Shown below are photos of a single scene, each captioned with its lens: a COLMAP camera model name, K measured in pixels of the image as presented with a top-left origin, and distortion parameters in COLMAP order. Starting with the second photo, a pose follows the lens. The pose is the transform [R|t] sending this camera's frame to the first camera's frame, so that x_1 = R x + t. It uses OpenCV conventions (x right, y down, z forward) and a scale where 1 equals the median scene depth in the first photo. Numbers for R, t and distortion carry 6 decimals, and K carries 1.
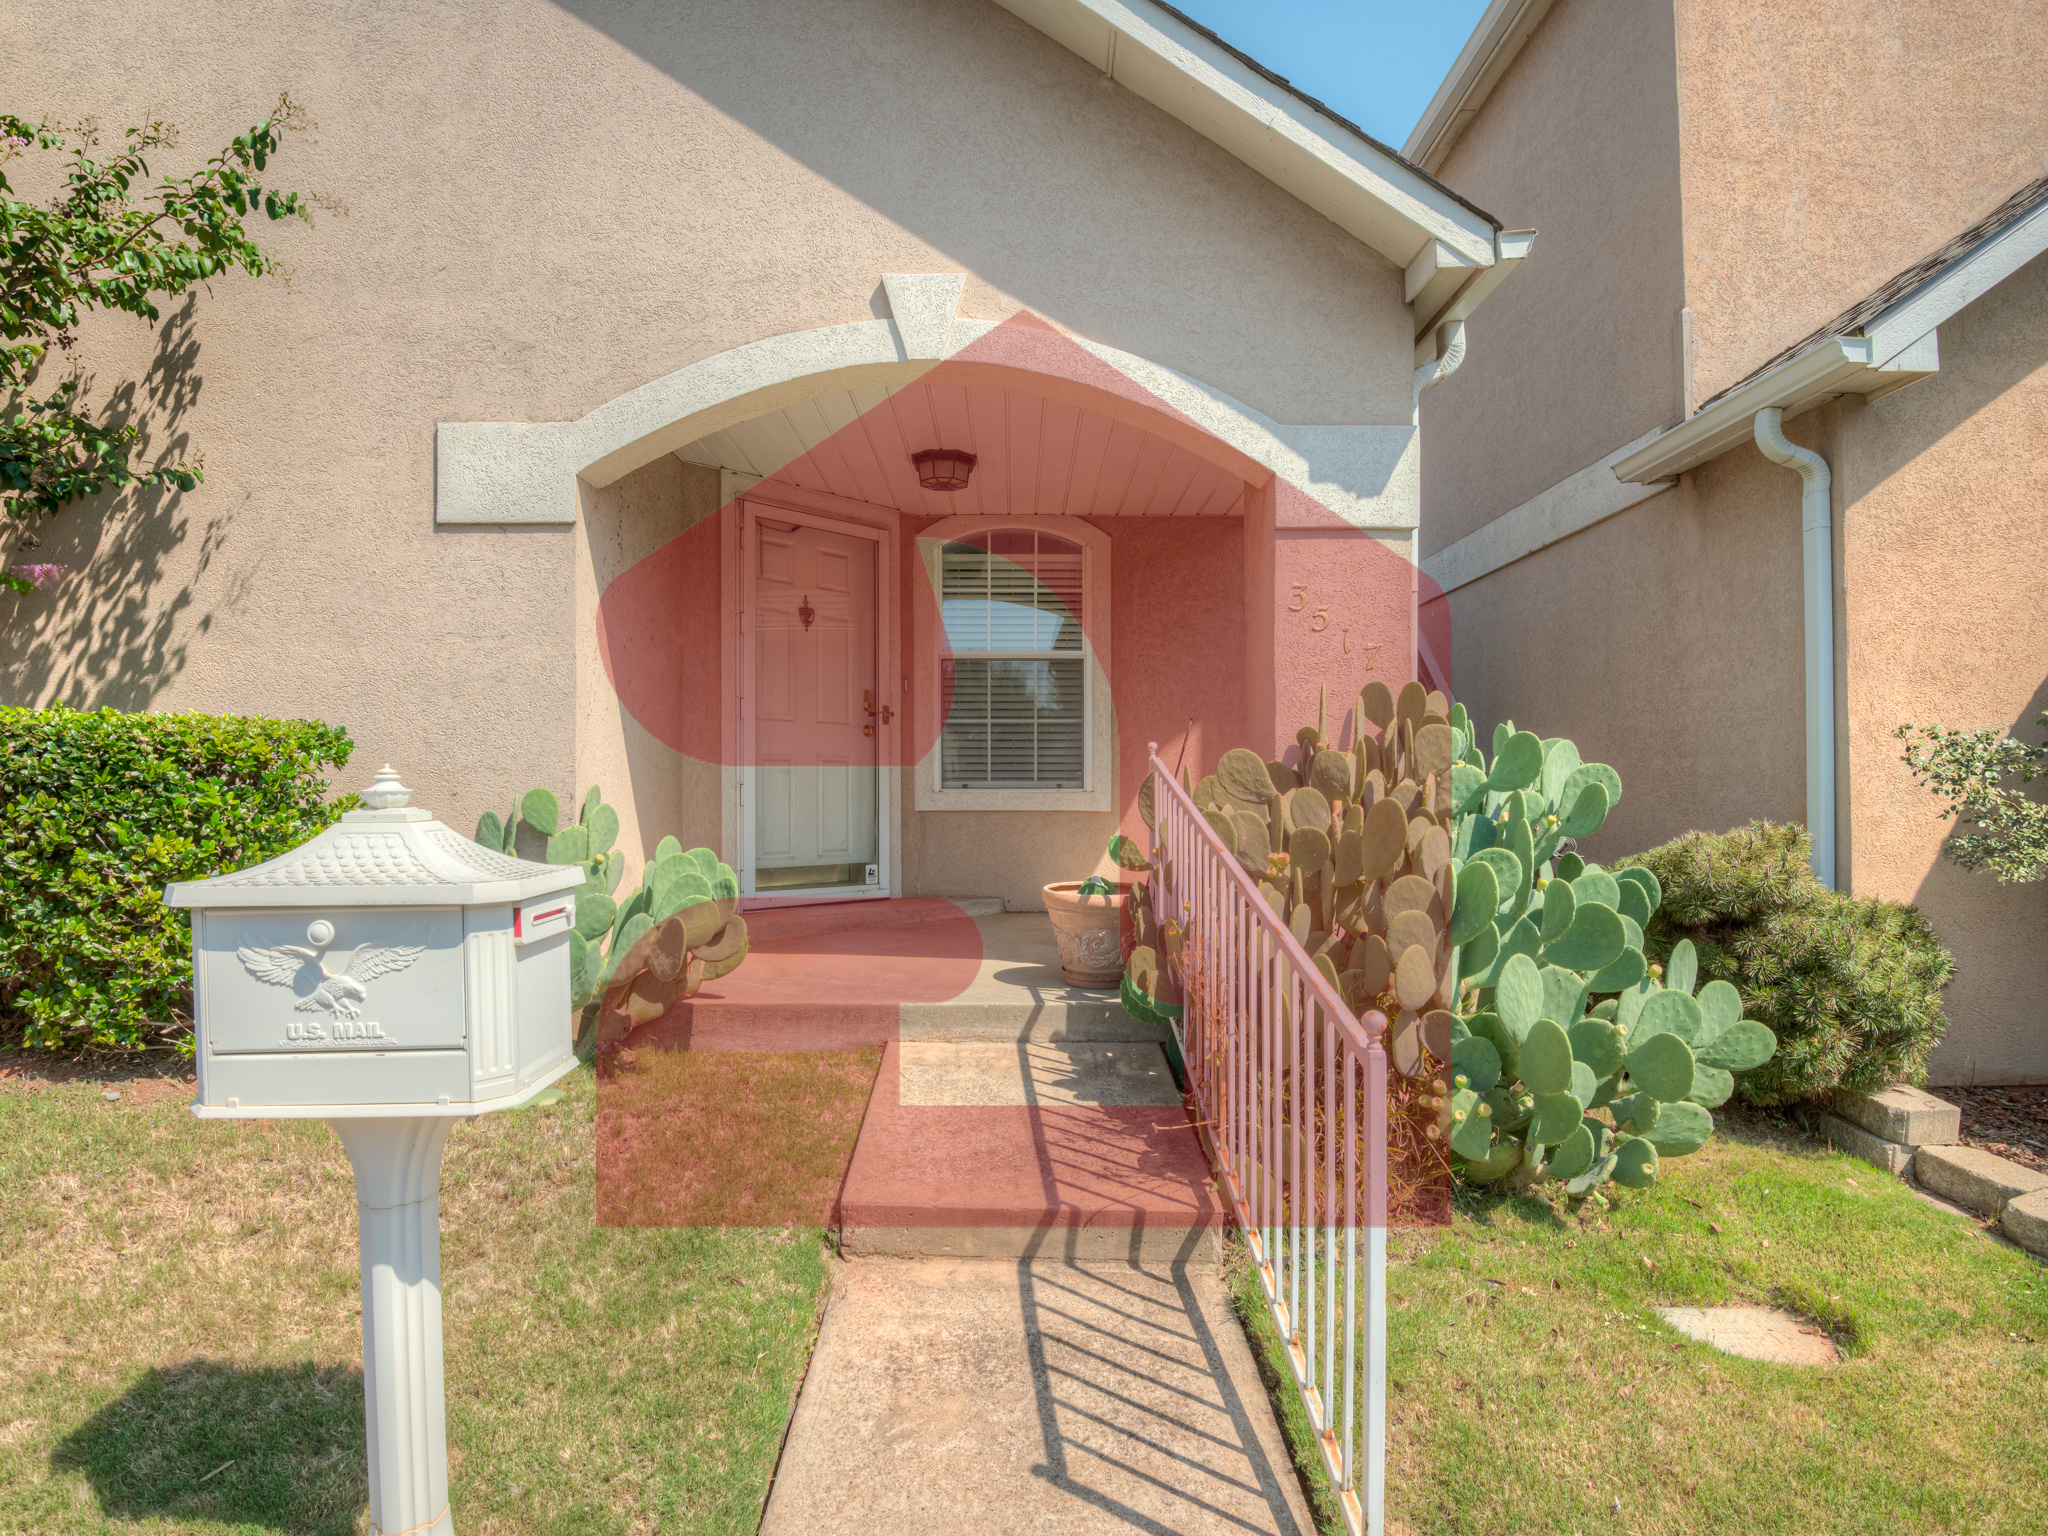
lens RADIAL K [[1109.1, 0, 1023.2], [0, 1109.1, 789.8], [0, 0, 1]] dist [0.000951, -0.030238]
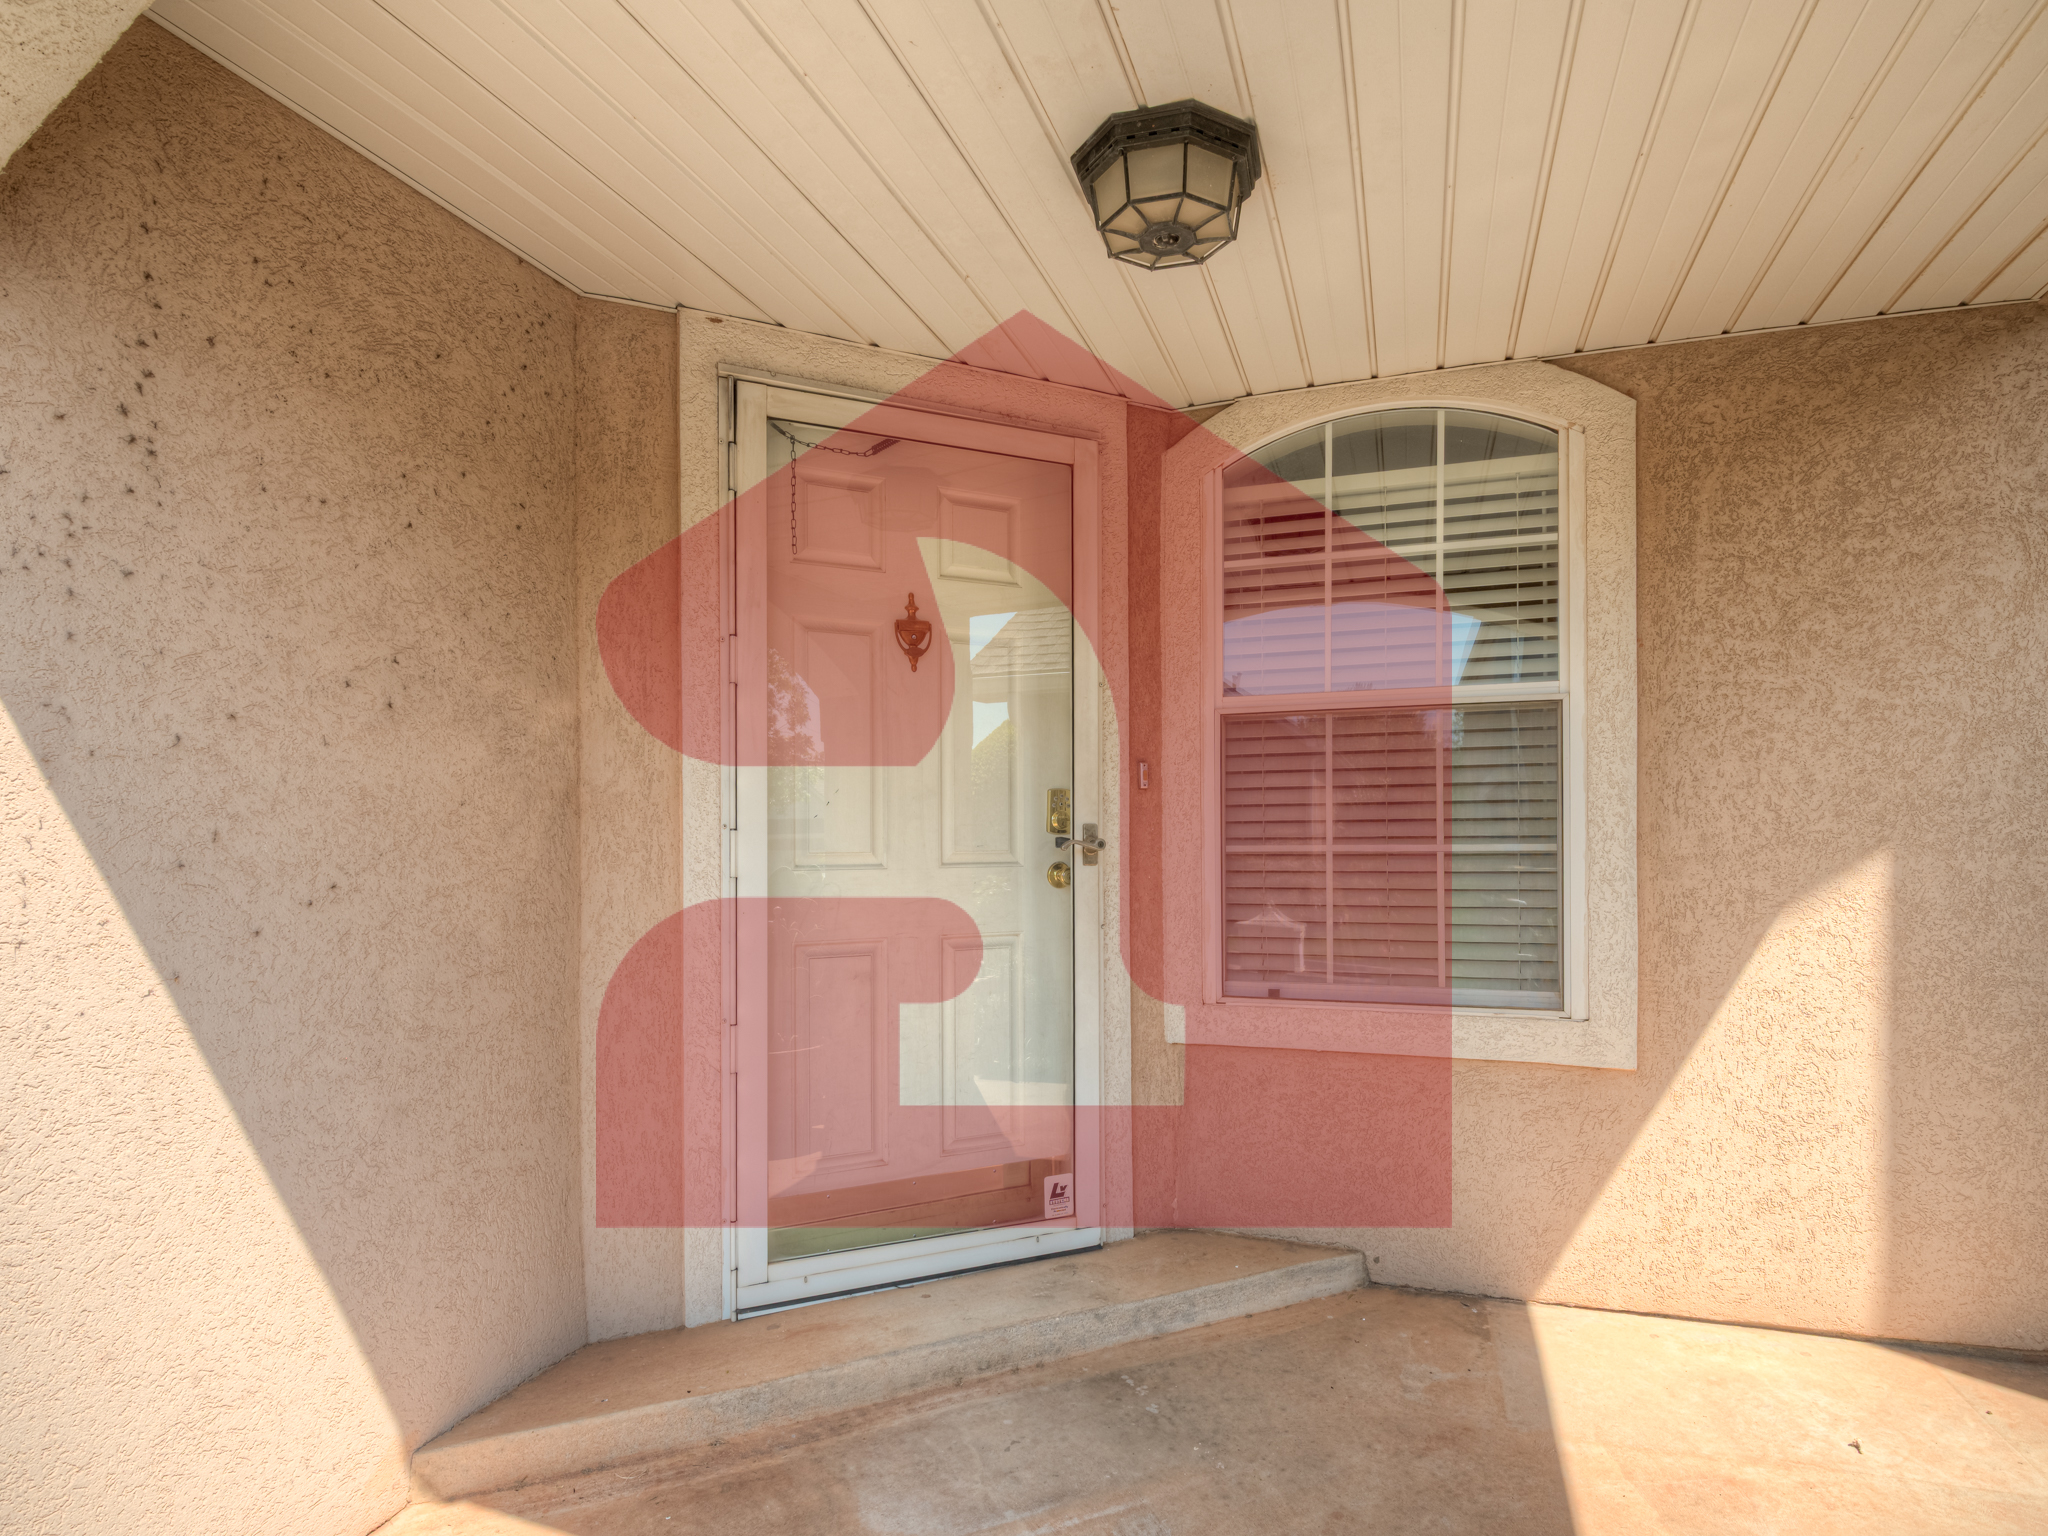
lens RADIAL K [[1050.9, 0, 1052.8], [0, 1050.9, 849.9], [0, 0, 1]] dist [0.000717, 0.000016]
pose [[0.941807, -0.000721, -0.336155, 0.010876], [0.007255, 0.999808, 0.018183, -0.111803], [0.336077, -0.019563, 0.941631, 0.894392]]
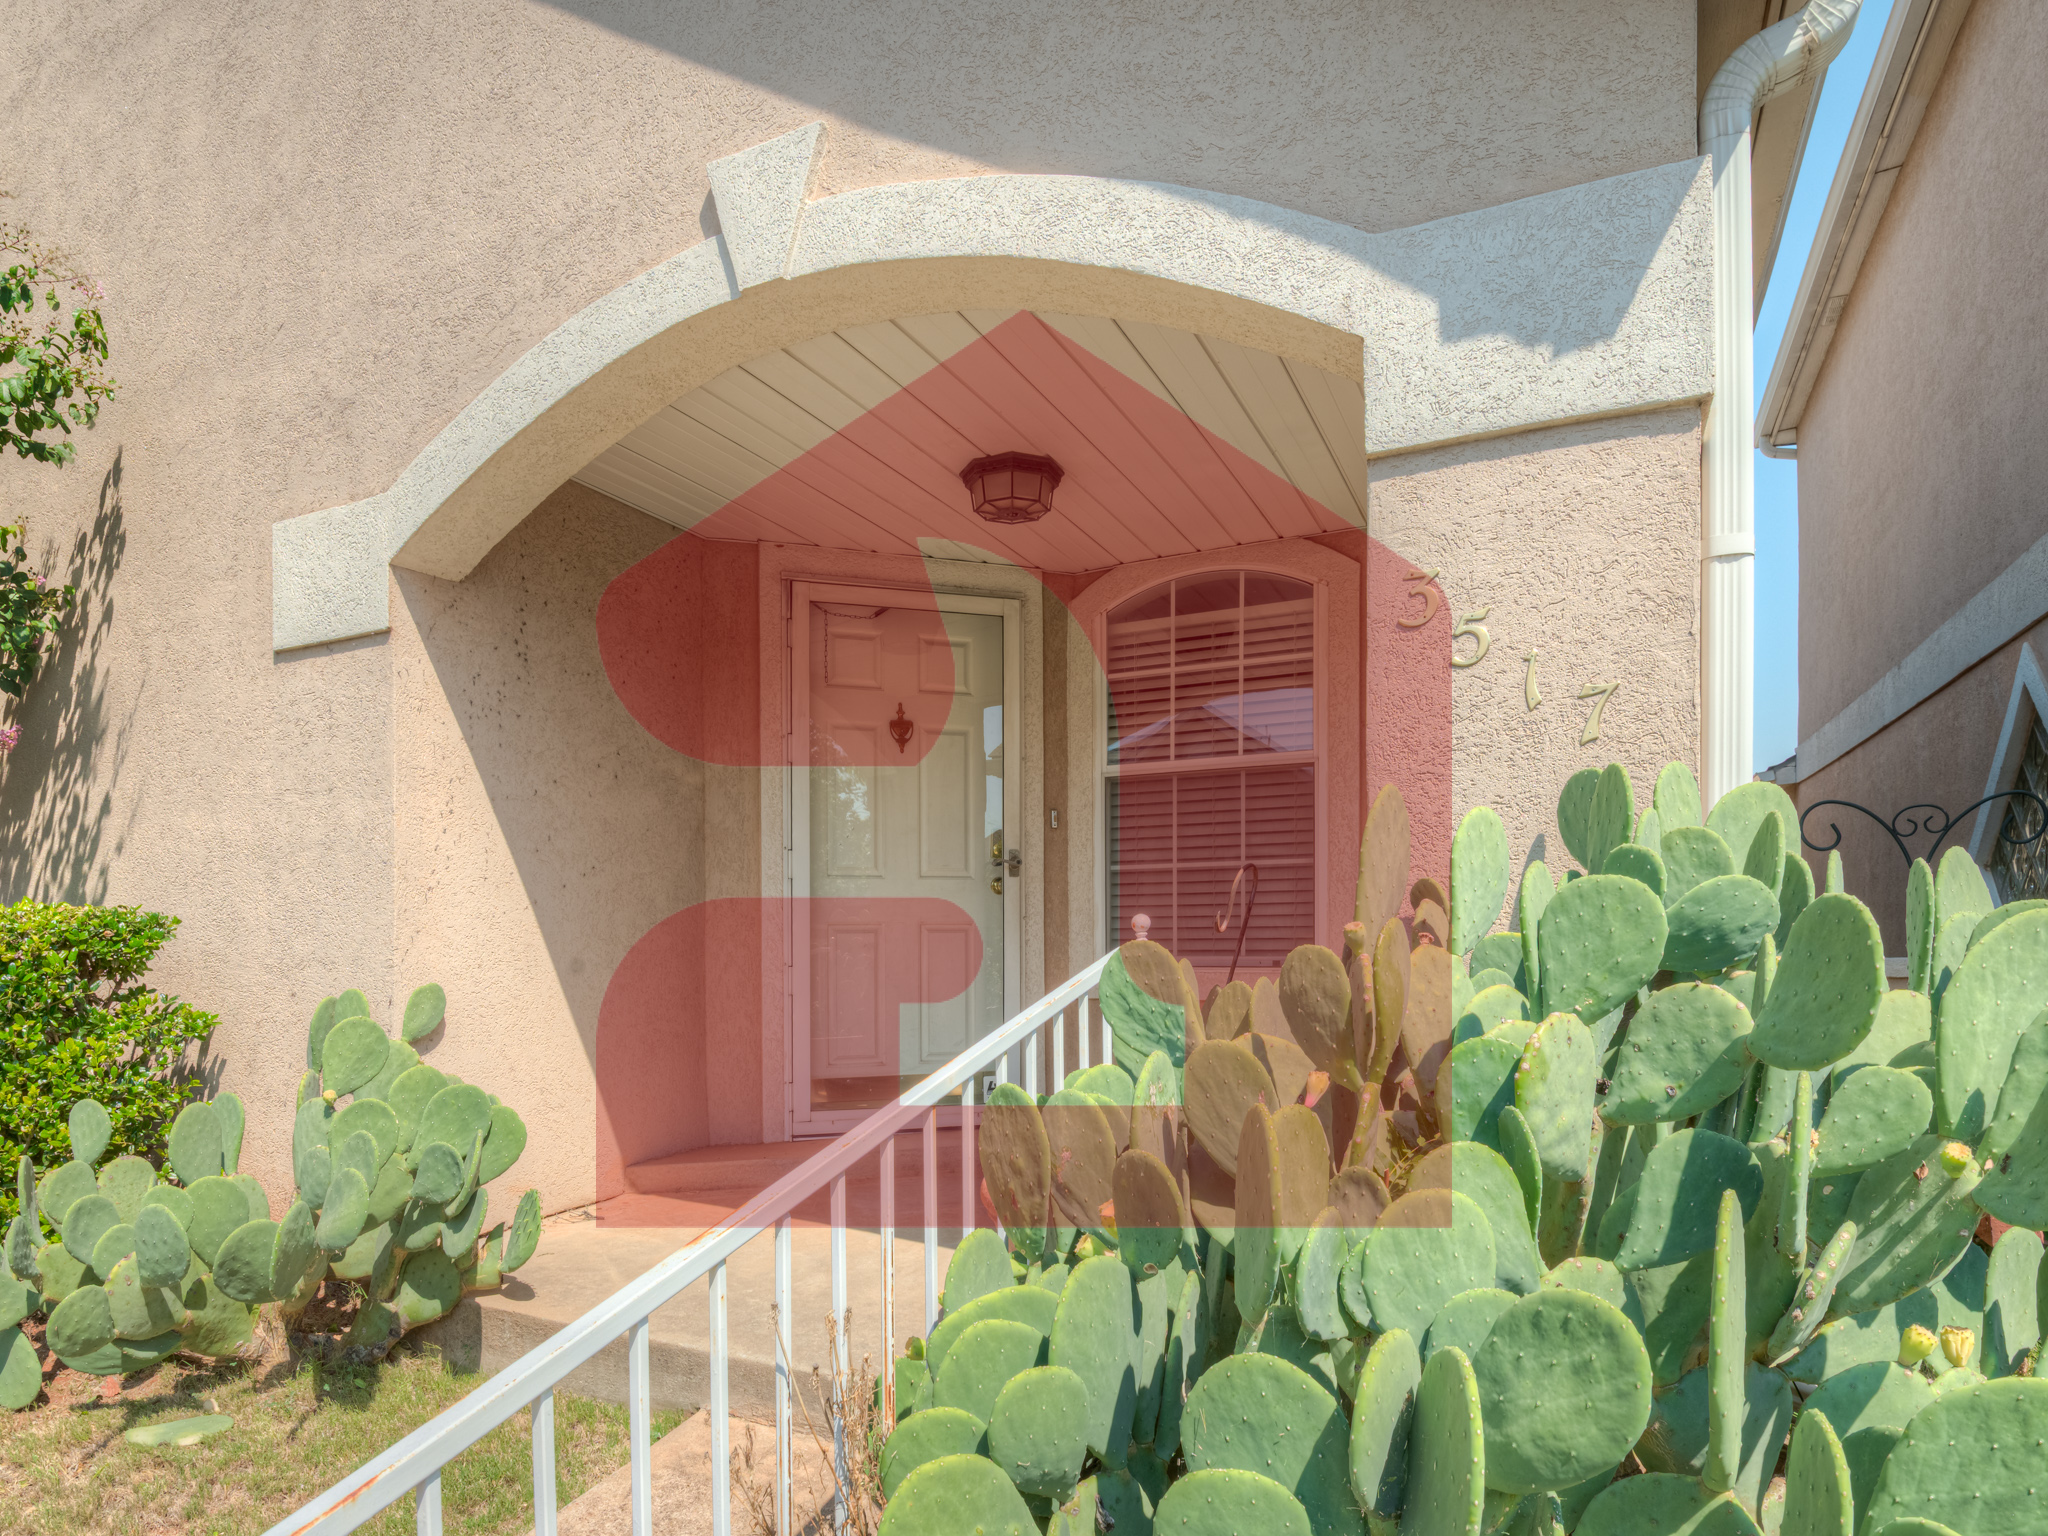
lens RADIAL K [[1217.8, 0, 971.7], [0, 1217.8, 959.7], [0, 0, 1]] dist [-0.002763, -0.022876]
pose [[0.889500, 0.000929, -0.456934, 0.312544], [0.009653, 0.999737, 0.020823, -0.034533], [0.456833, -0.022932, 0.889257, 0.456228]]
